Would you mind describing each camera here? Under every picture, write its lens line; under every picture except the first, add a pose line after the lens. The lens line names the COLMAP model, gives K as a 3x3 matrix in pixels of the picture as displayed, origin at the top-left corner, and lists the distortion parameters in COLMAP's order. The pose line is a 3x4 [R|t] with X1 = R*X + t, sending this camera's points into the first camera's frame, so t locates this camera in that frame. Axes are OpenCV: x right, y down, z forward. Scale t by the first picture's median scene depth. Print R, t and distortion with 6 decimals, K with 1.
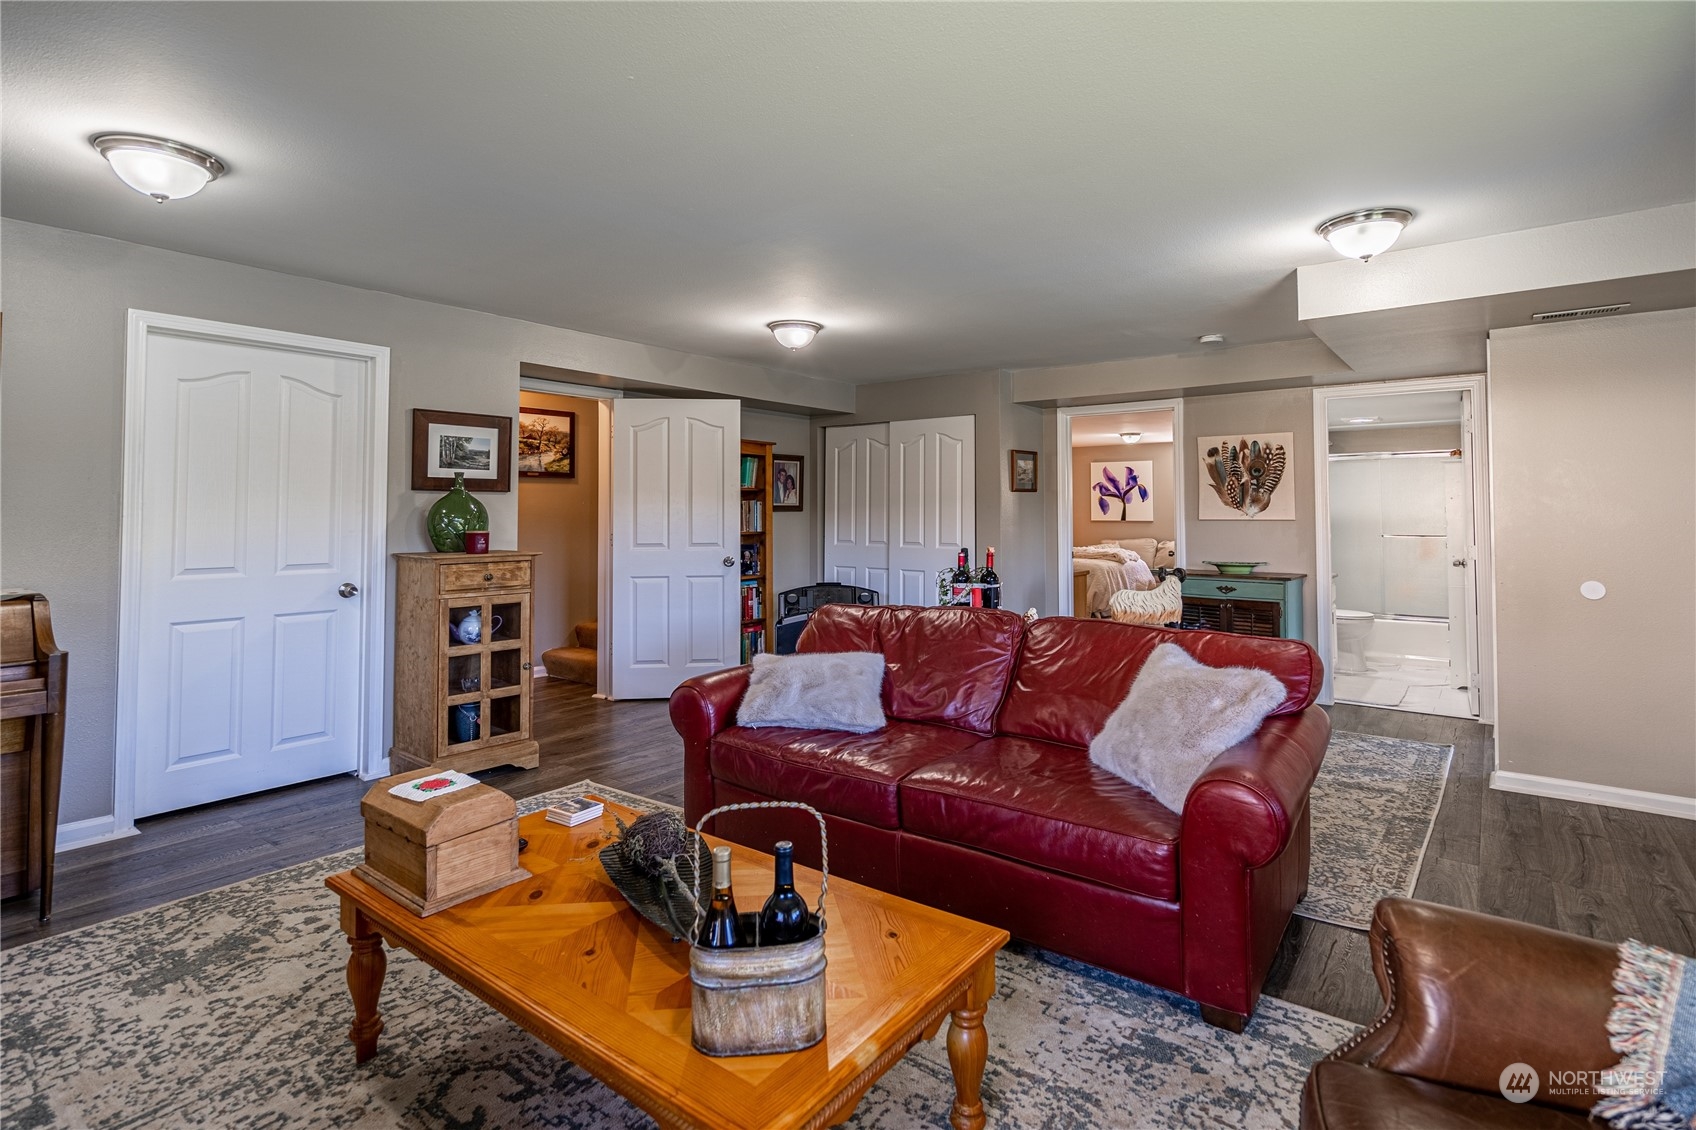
lens RADIAL K [[825.6, 0, 859.7], [0, 825.6, 499.9], [0, 0, 1]] dist [0.001886, -0.002070]
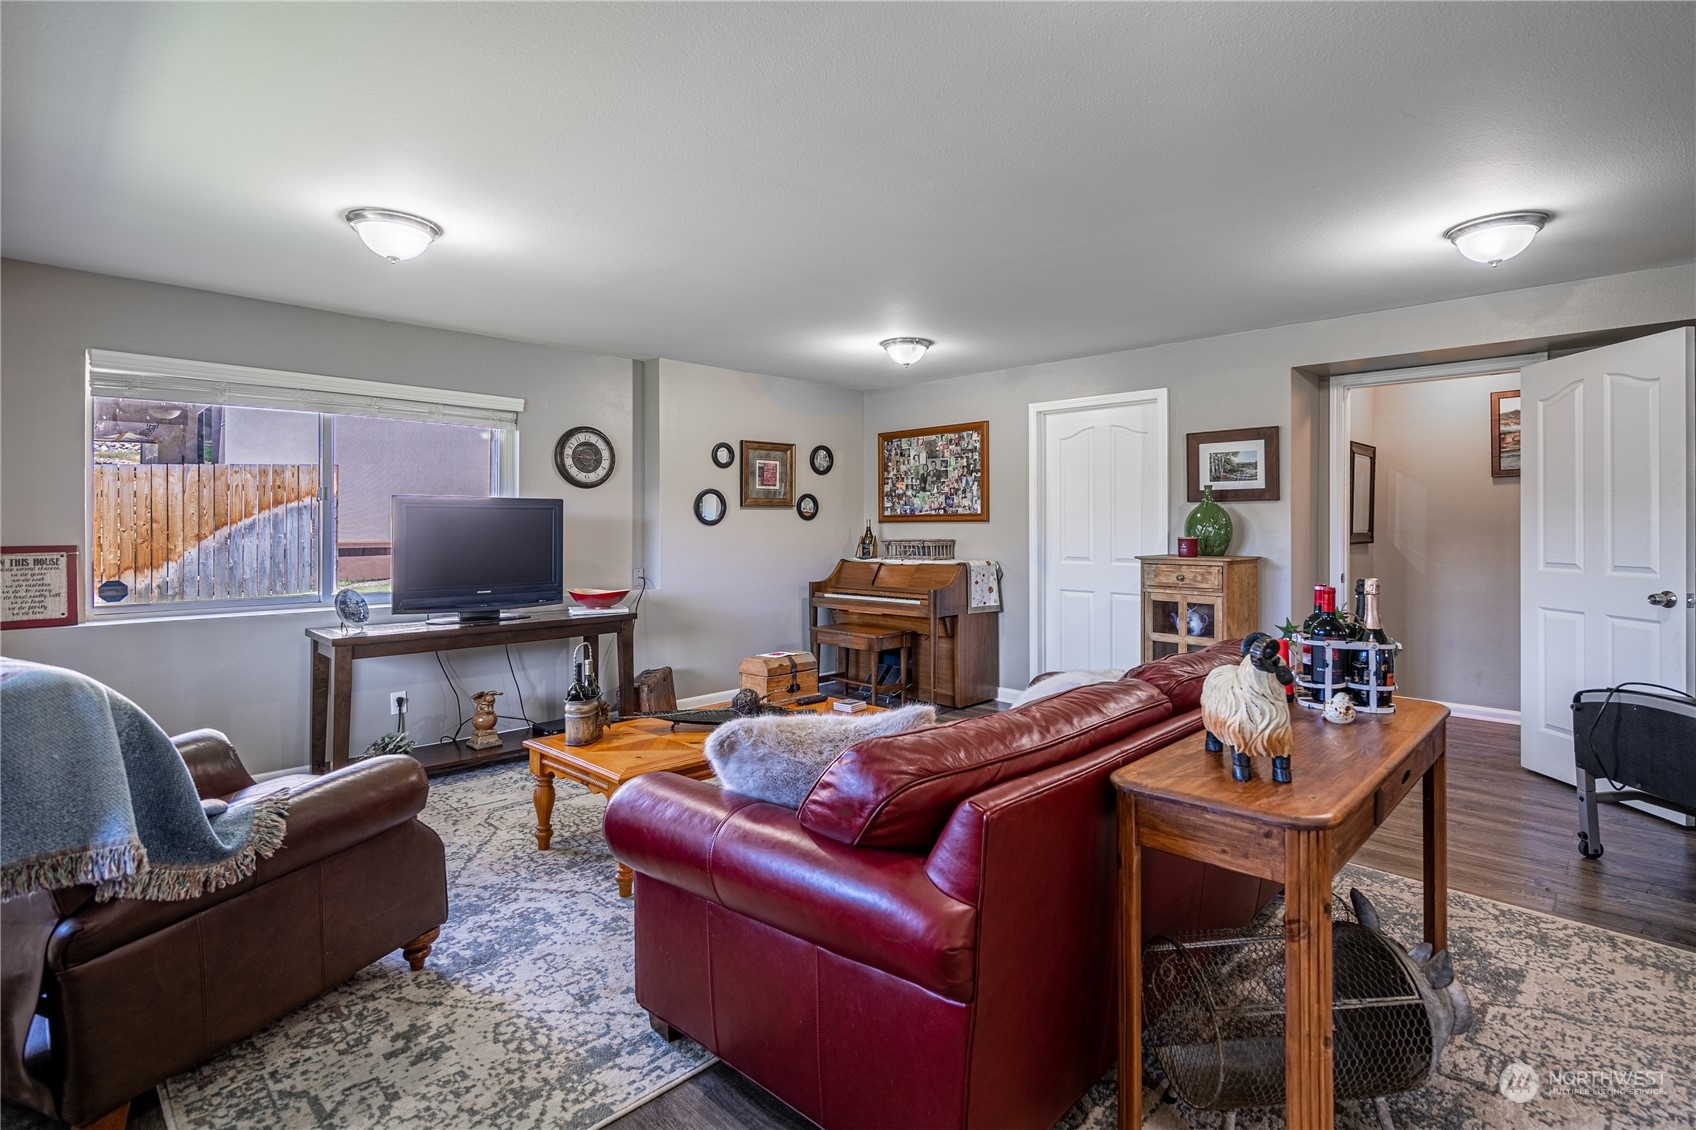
lens RADIAL K [[825.6, 0, 855.9], [0, 825.6, 523.7], [0, 0, 1]] dist [0.001886, -0.002070]
pose [[-0.120415, -0.007465, -0.992696, 0.721000], [0.013640, 0.999865, -0.009173, 0.023942], [0.992630, -0.014645, -0.120297, 0.692046]]
